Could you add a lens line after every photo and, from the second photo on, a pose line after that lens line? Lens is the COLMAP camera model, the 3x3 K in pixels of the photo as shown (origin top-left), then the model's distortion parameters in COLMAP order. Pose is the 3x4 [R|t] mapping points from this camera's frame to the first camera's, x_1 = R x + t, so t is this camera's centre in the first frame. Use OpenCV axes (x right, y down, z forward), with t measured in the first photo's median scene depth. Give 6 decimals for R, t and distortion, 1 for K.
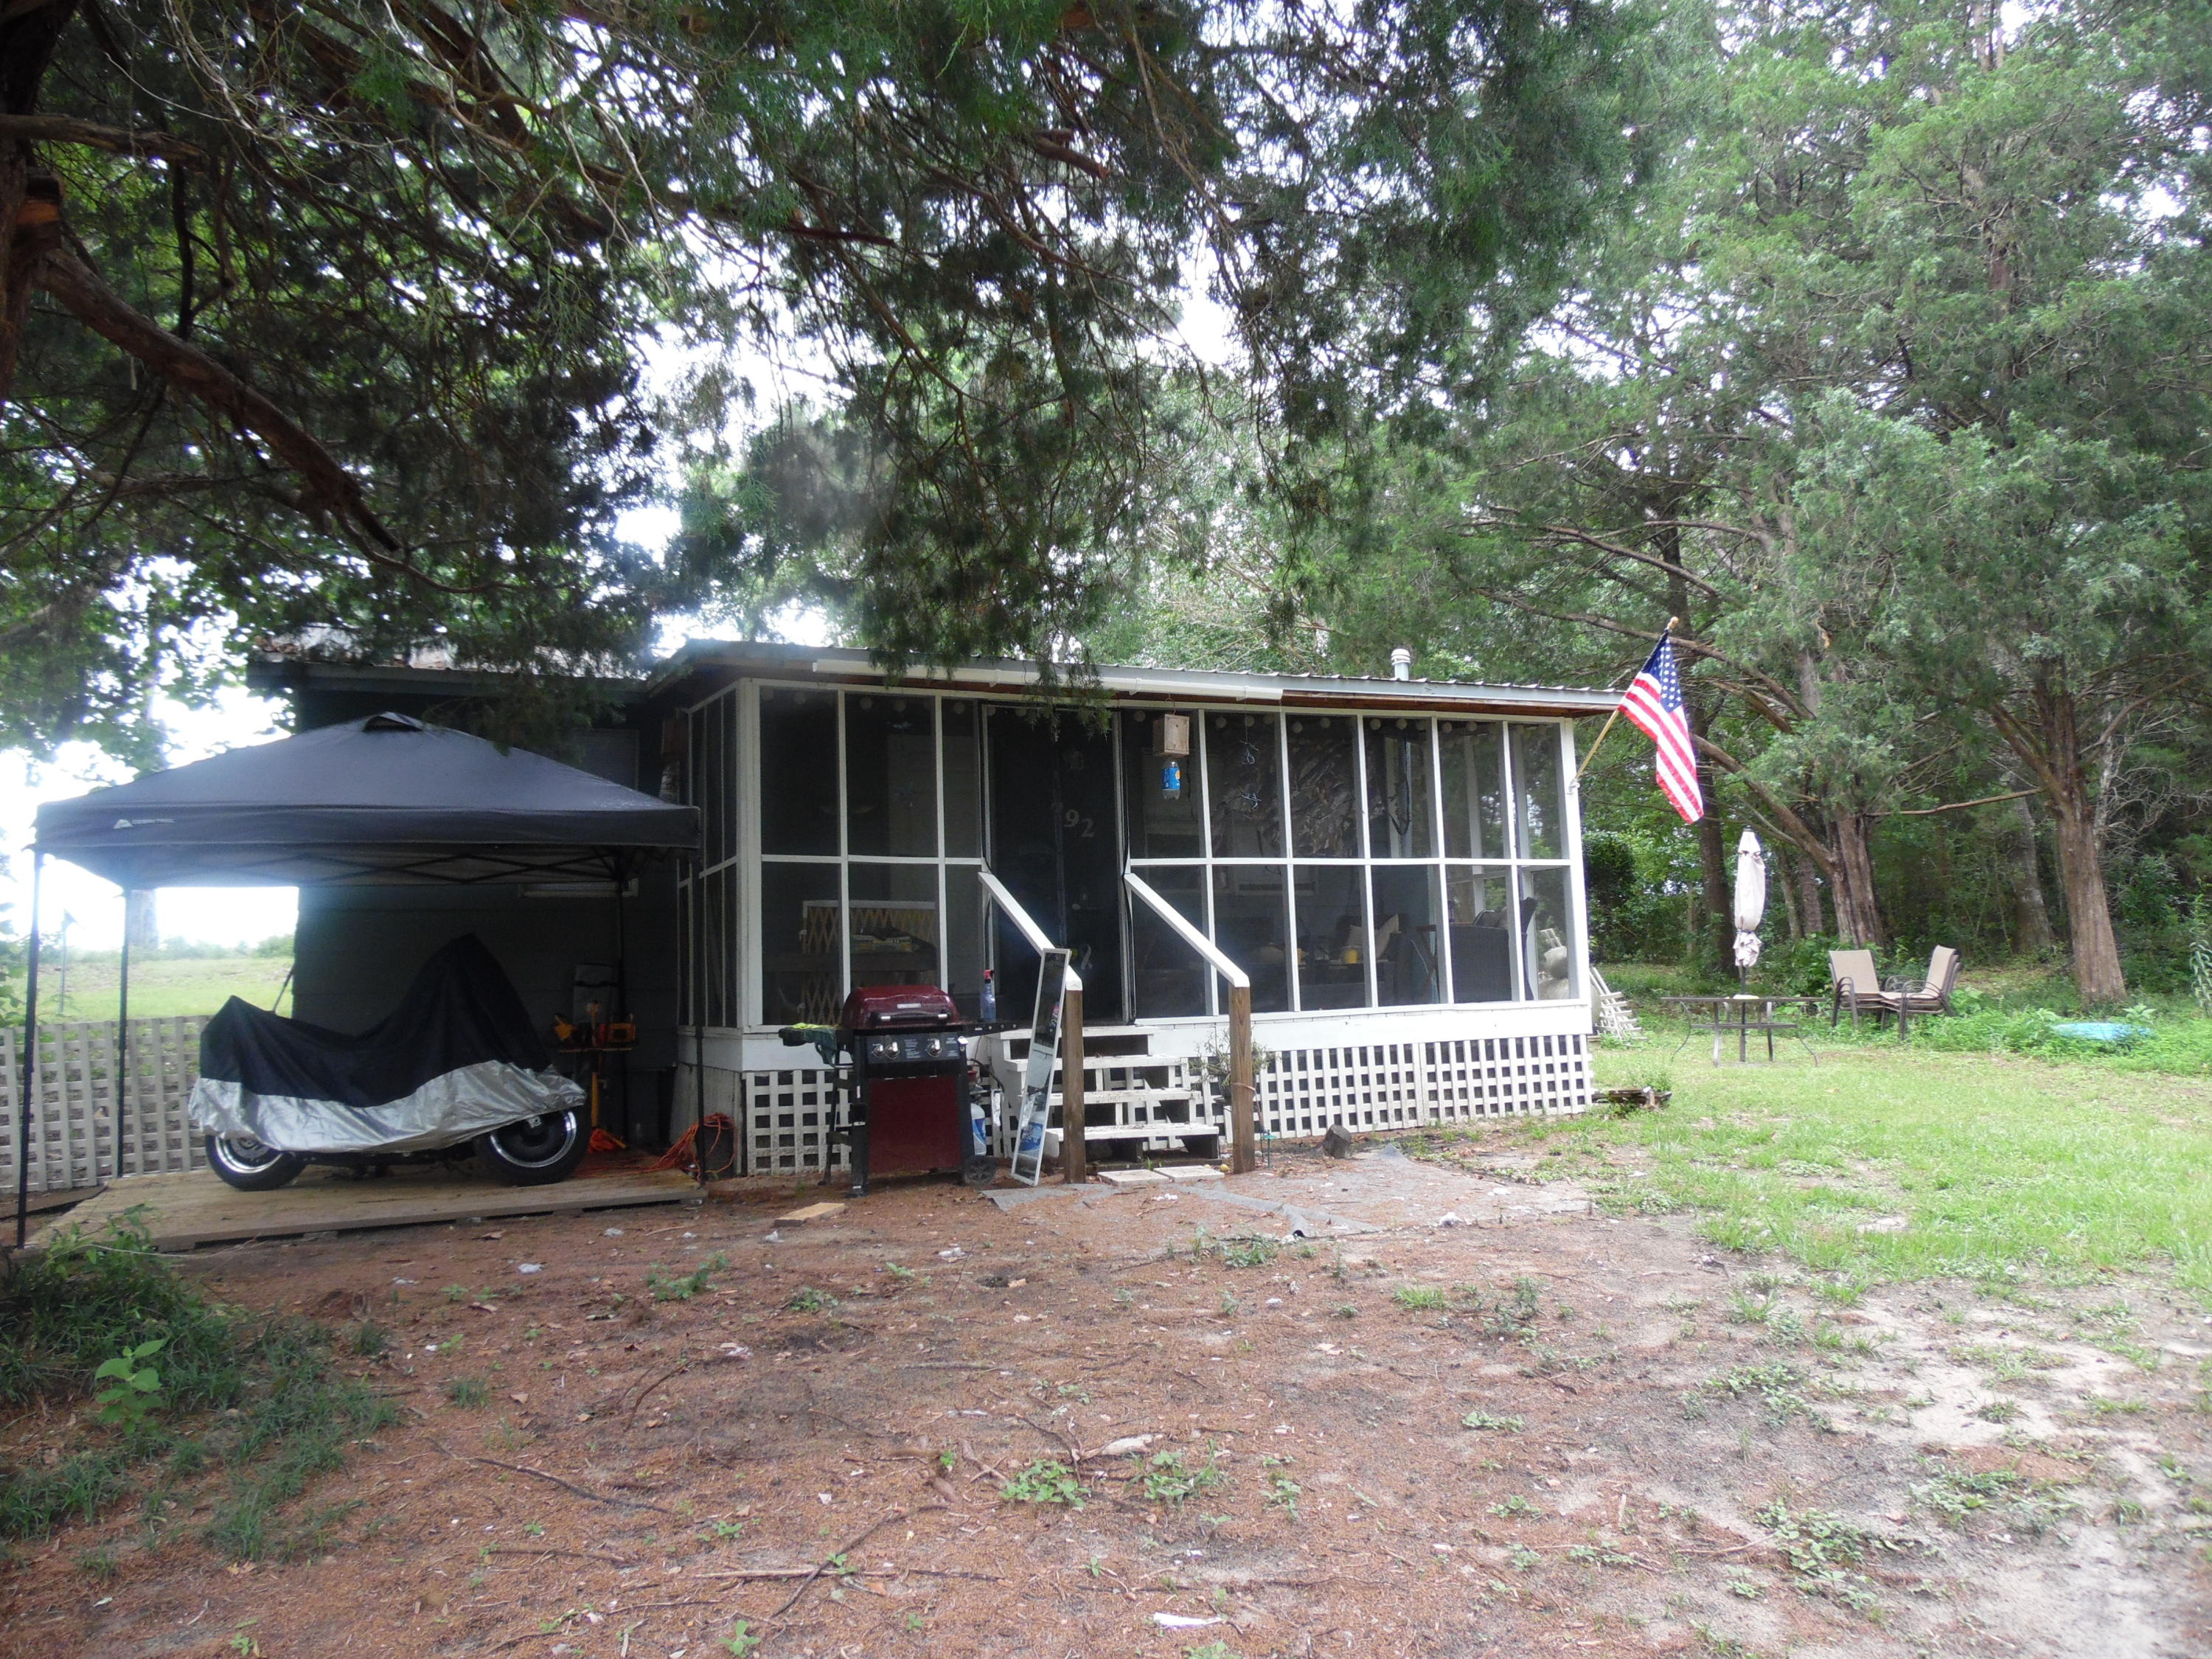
lens RADIAL K [[1651.2, 0, 1103.8], [0, 1651.2, 821.5], [0, 0, 1]] dist [-0.021467, 0.057610]
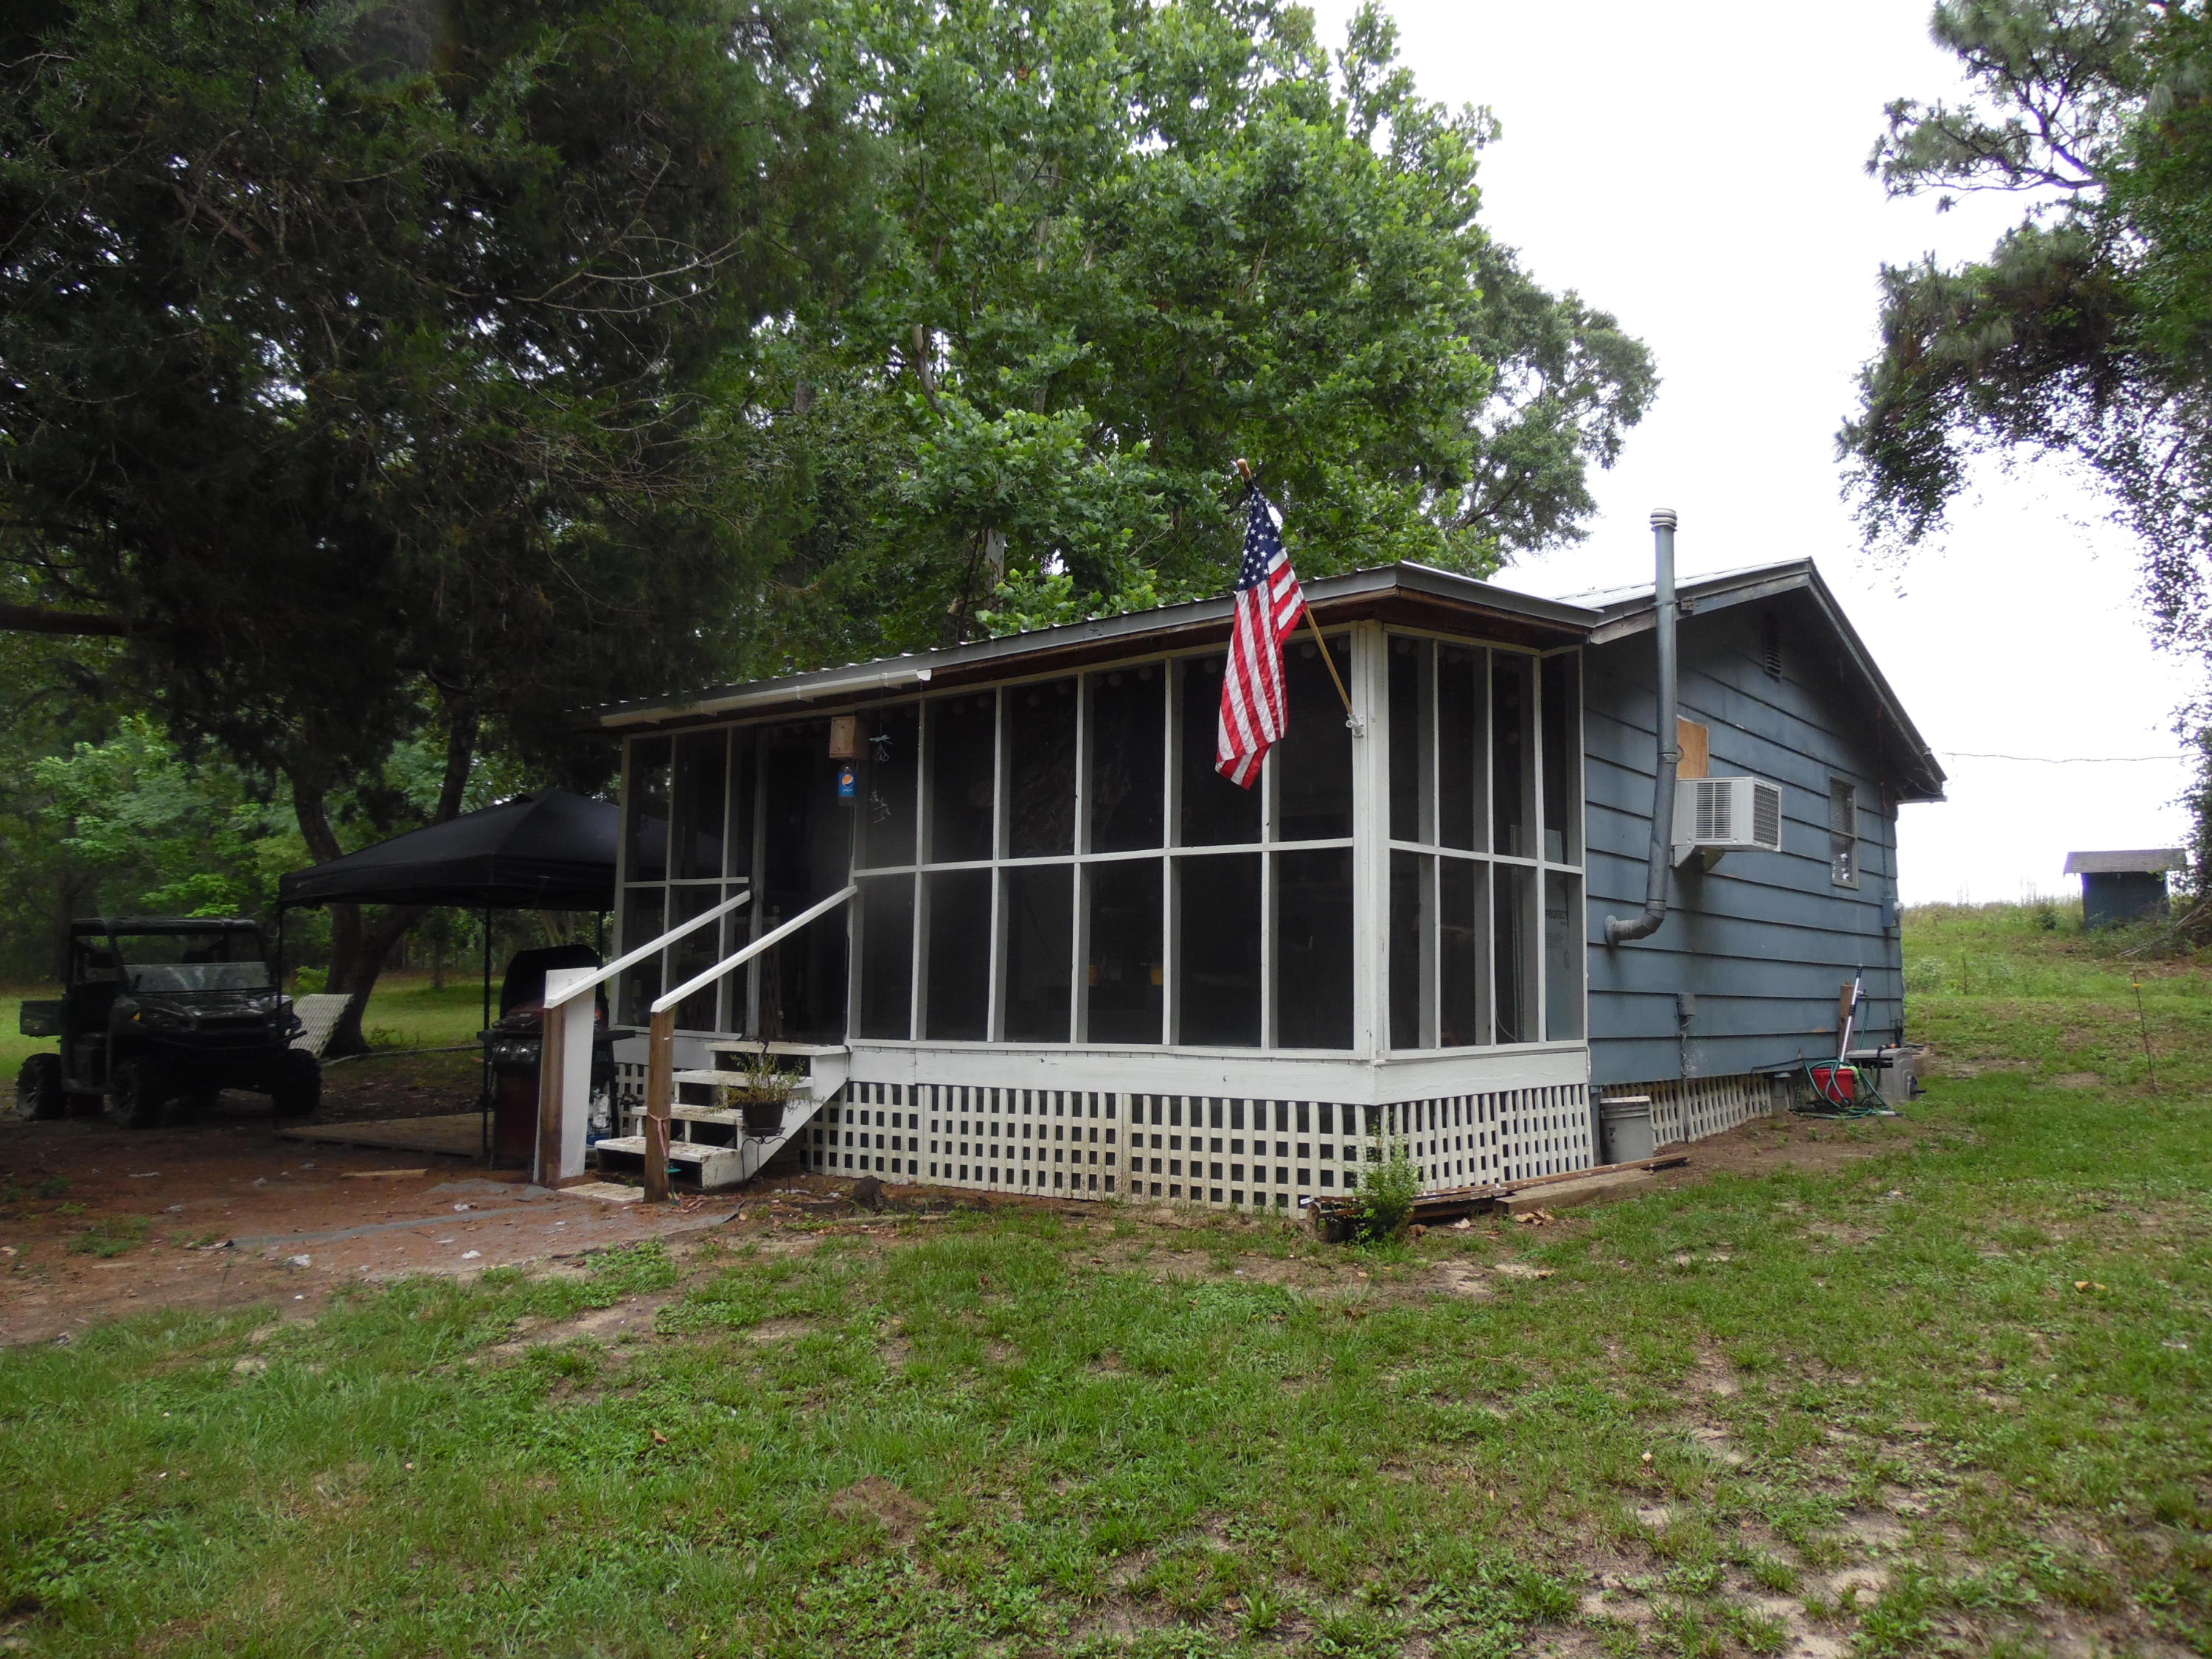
lens RADIAL K [[1651.2, 0, 1103.8], [0, 1651.2, 821.5], [0, 0, 1]] dist [-0.021467, 0.057610]
pose [[0.466093, -0.065180, -0.882331, 0.844549], [0.057295, 0.997413, -0.043415, 0.040111], [0.882879, -0.030317, 0.468622, 0.618555]]
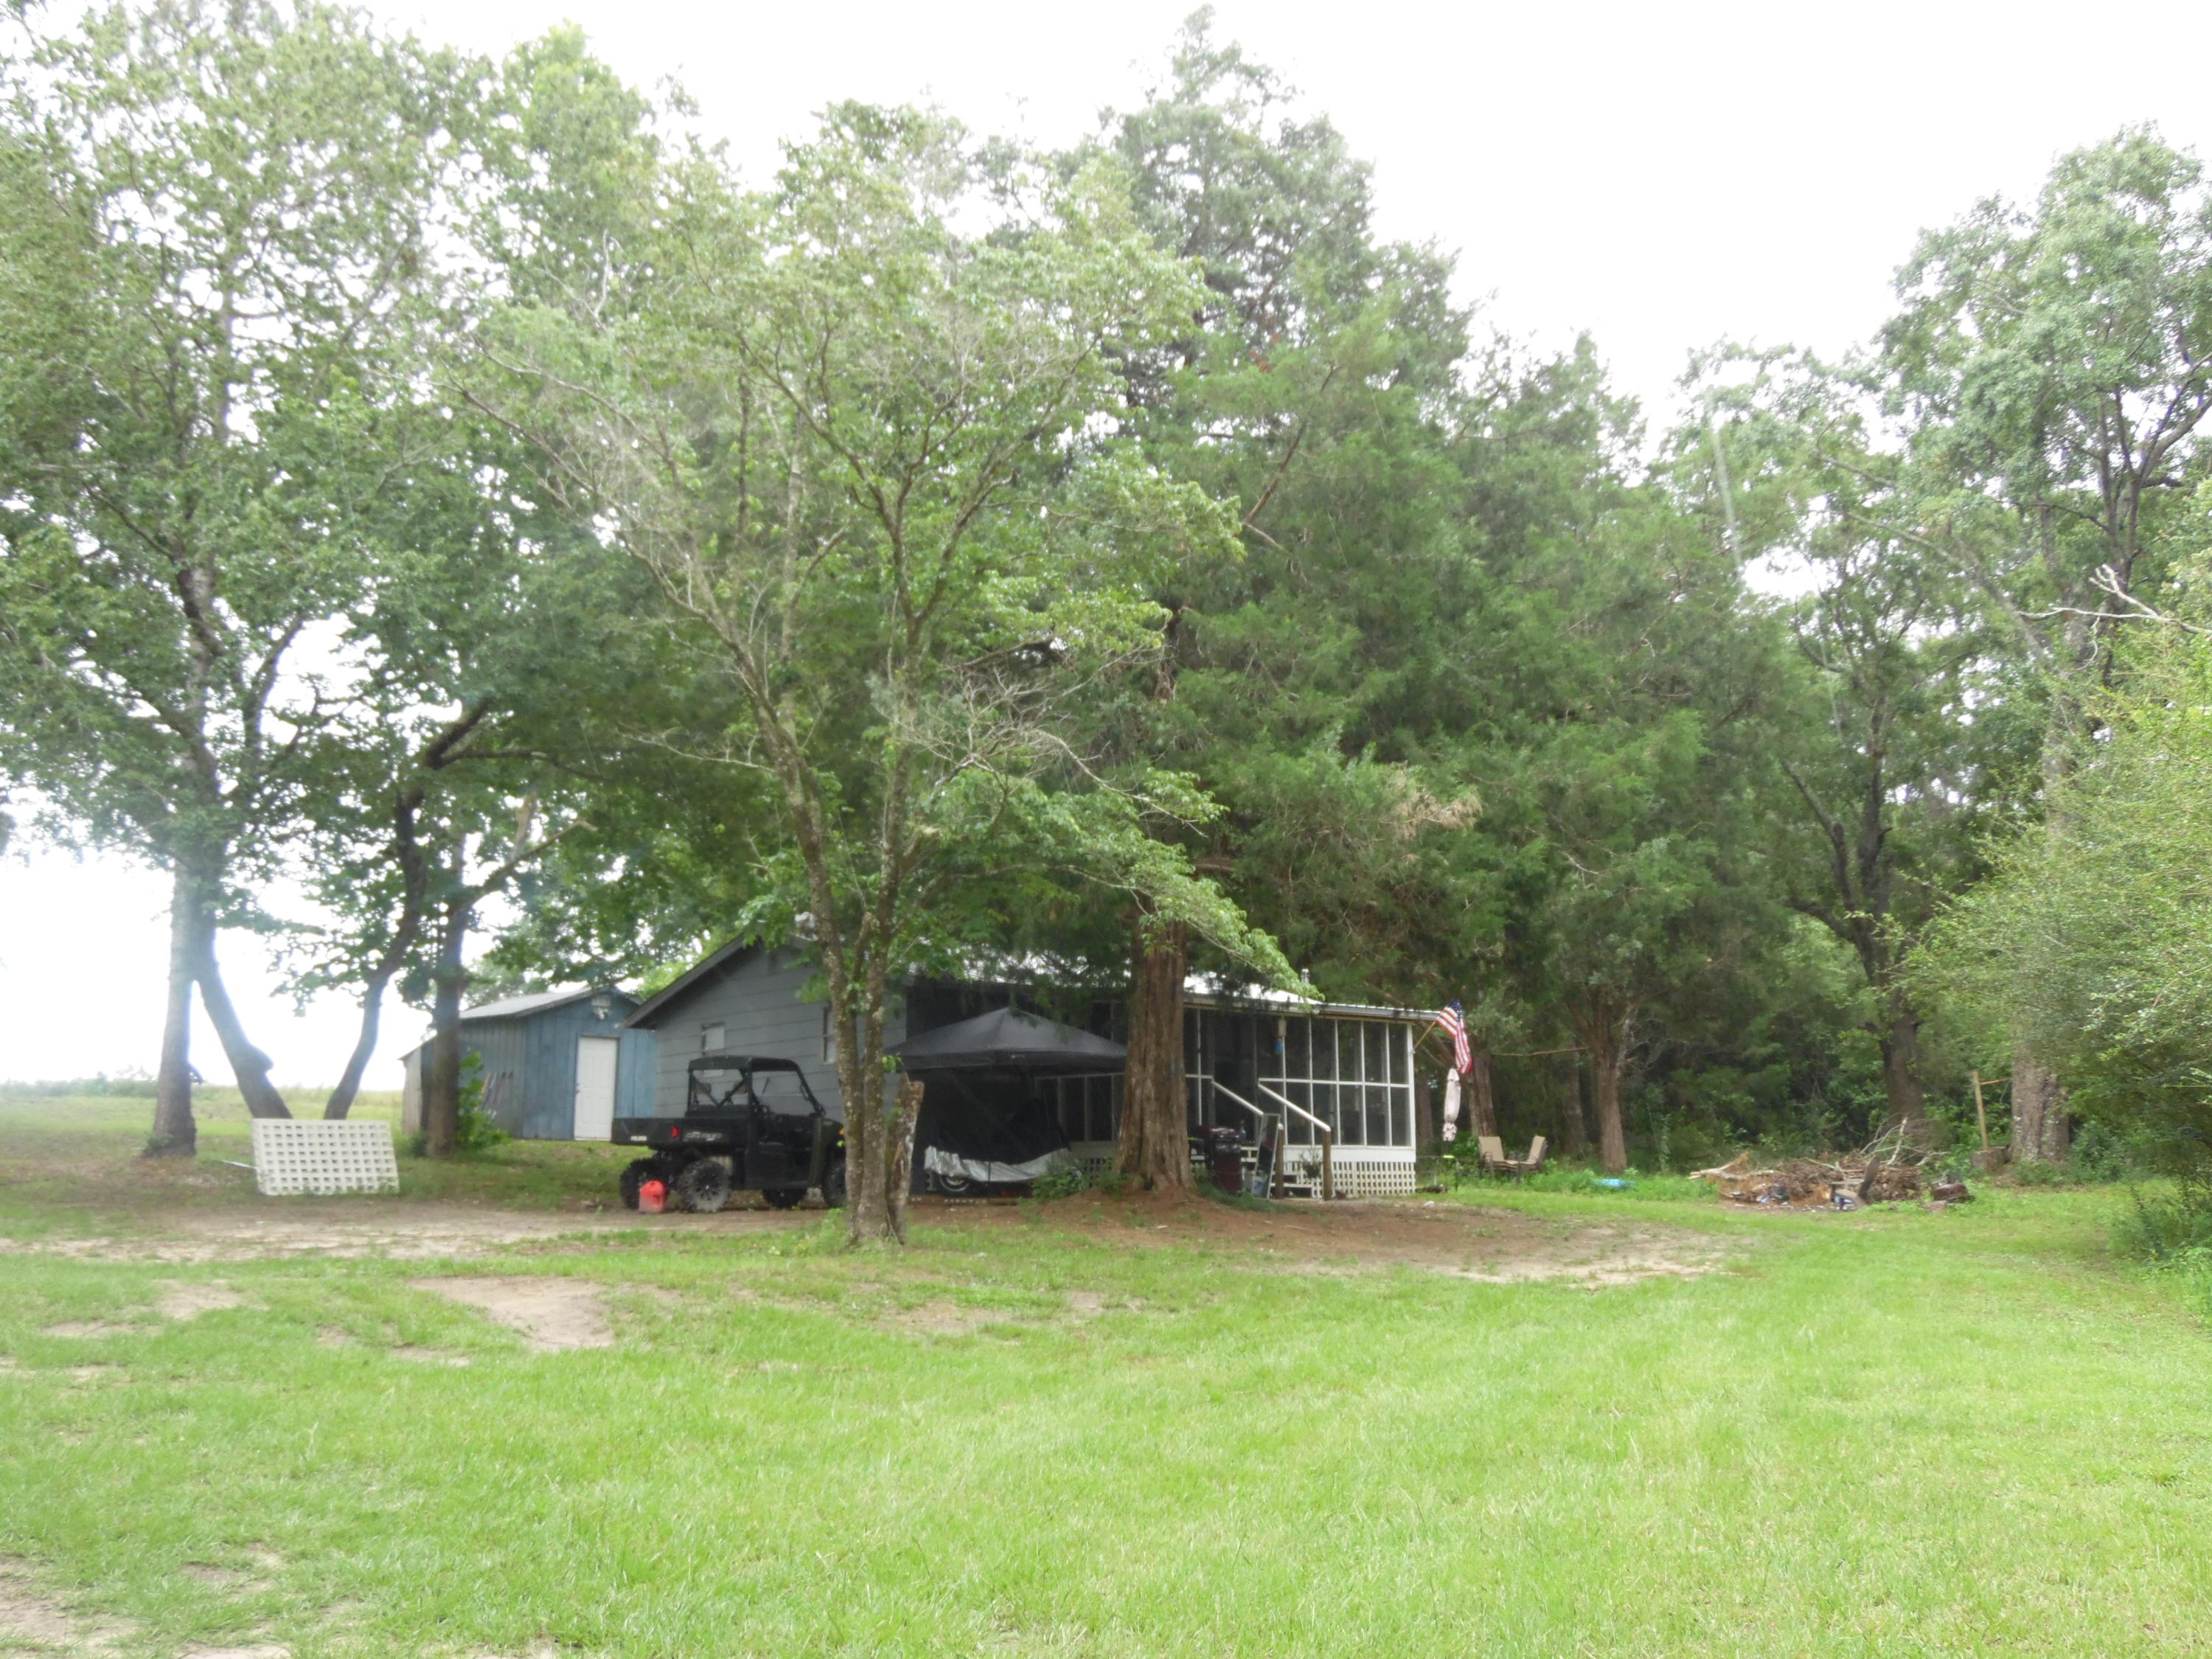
lens RADIAL K [[2110.4, 0, 1101.0], [0, 2110.4, 831.5], [0, 0, 1]] dist [0.041489, 0.006190]
pose [[0.953660, 0.081914, 0.289523, -1.025945], [-0.062371, 0.995147, -0.076113, -0.079163], [-0.294352, 0.054528, 0.954140, -1.726936]]
